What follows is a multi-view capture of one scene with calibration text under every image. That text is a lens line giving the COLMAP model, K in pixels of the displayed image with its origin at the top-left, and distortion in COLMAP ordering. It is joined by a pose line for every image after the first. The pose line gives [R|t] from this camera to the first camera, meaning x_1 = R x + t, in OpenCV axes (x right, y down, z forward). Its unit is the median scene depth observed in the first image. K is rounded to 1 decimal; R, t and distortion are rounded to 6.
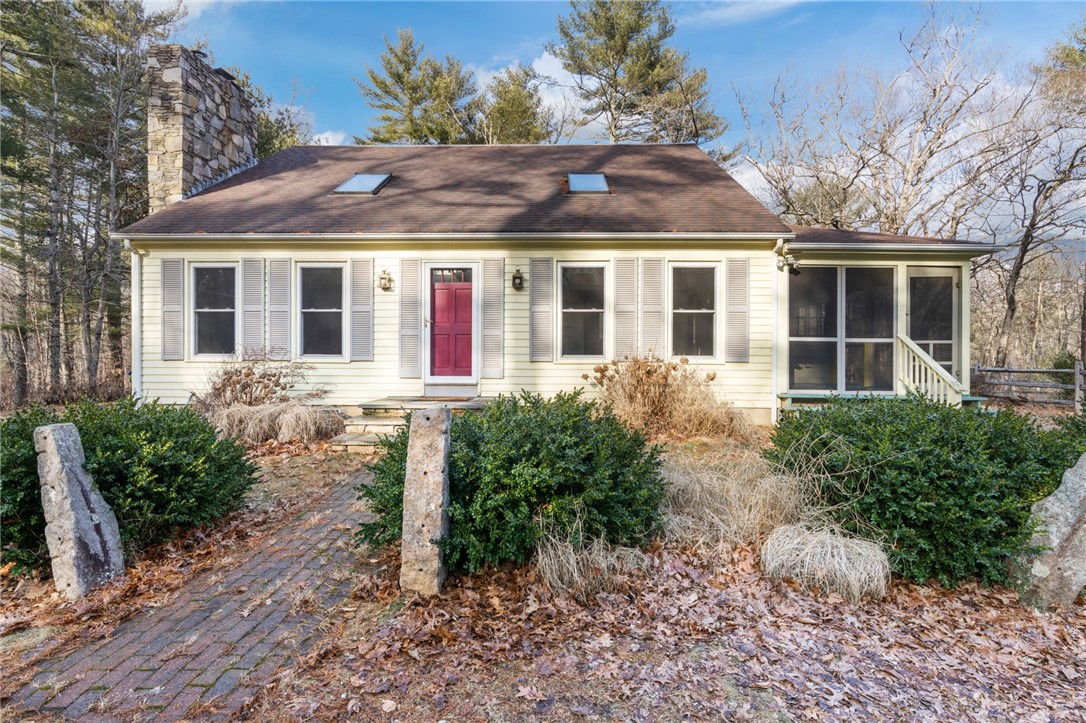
lens RADIAL K [[490.5, 0, 544.4], [0, 490.5, 359.0], [0, 0, 1]] dist [-0.003633, 0.000648]
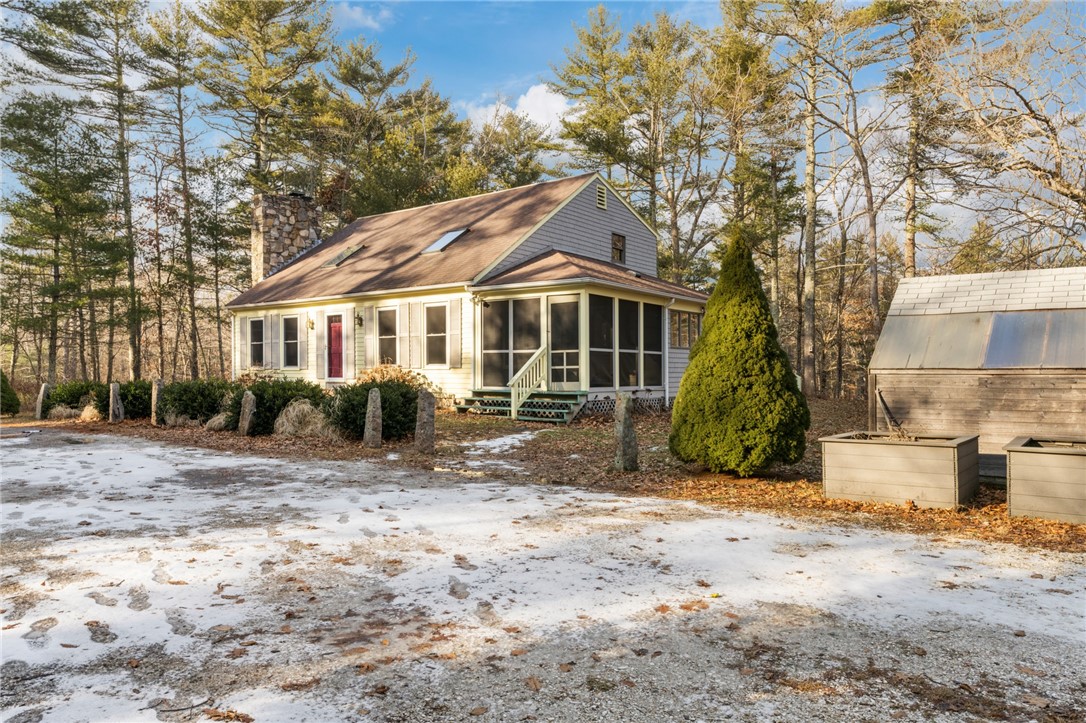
lens RADIAL K [[737.5, 0, 541.7], [0, 737.5, 363.7], [0, 0, 1]] dist [-0.004158, -0.000552]
pose [[0.807667, -0.013124, -0.589493, 1.894848], [0.001919, 0.999805, -0.019630, 0.035302], [0.589636, 0.014723, 0.807535, -0.638731]]
